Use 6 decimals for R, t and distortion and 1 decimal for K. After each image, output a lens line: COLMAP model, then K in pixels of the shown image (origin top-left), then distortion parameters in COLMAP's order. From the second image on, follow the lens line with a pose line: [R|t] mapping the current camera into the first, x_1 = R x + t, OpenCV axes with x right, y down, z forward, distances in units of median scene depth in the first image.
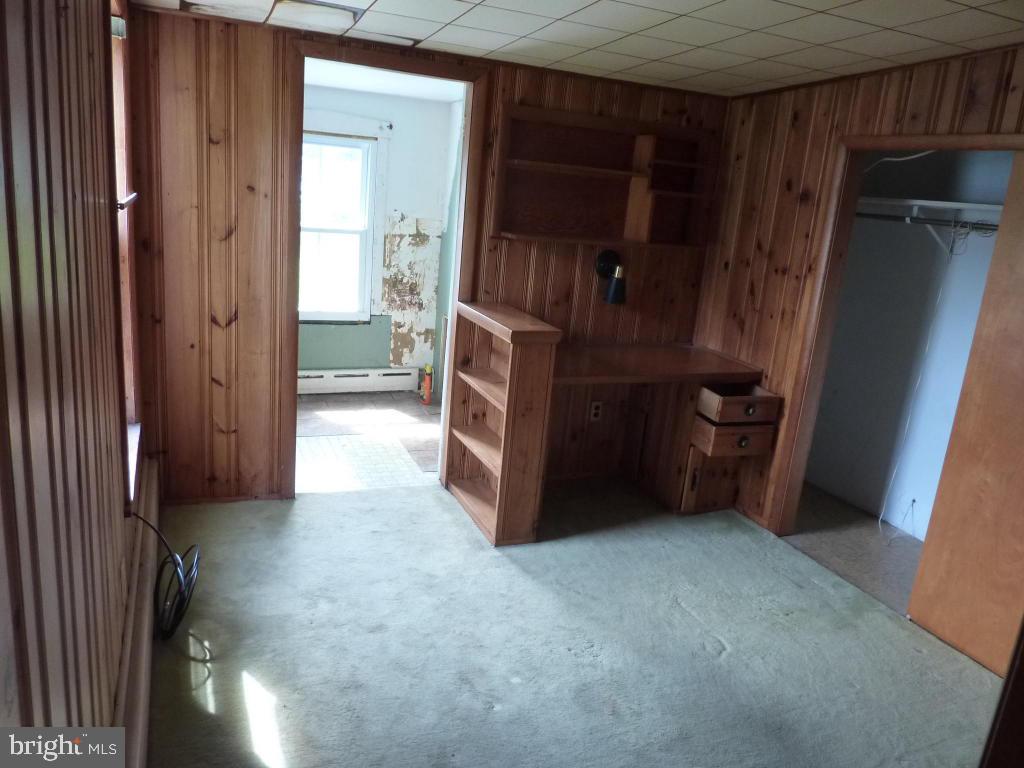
lens RADIAL K [[752.1, 0, 512.0], [0, 752.1, 384.0], [0, 0, 1]] dist [-0.035856, -0.004389]
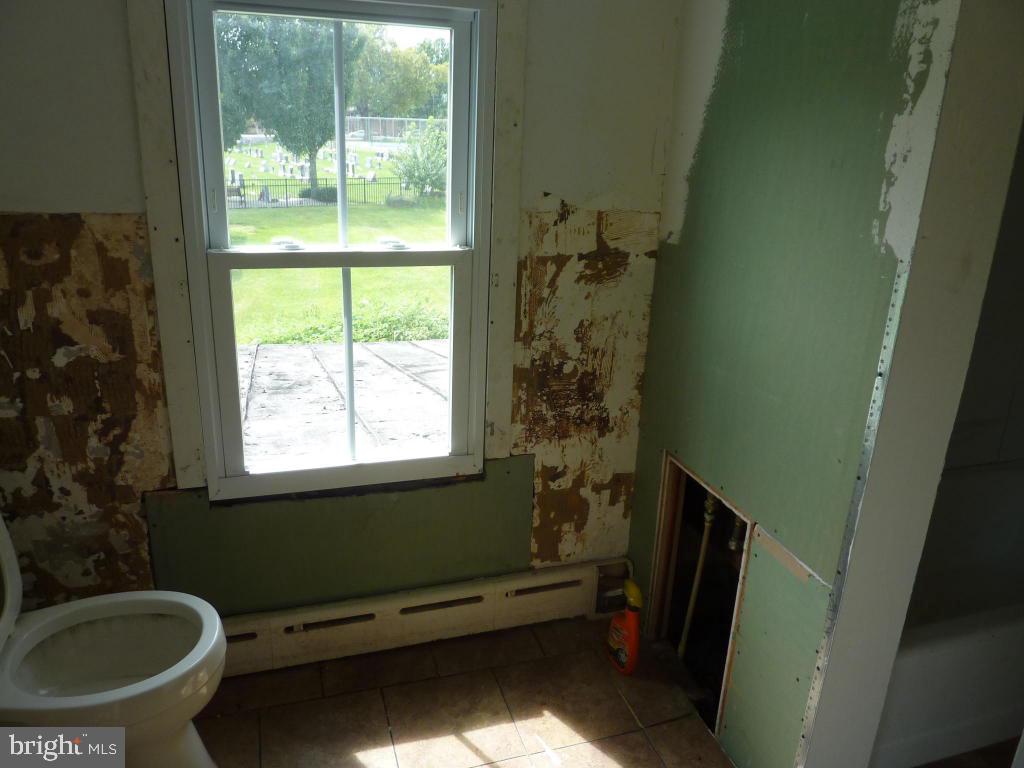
lens RADIAL K [[752.1, 0, 512.0], [0, 752.1, 384.0], [0, 0, 1]] dist [-0.035856, -0.004389]
pose [[0.993863, -0.012933, -0.109863, -0.127960], [0.020793, 0.997281, 0.070702, -0.158370], [0.108650, -0.072553, 0.991429, 0.600348]]
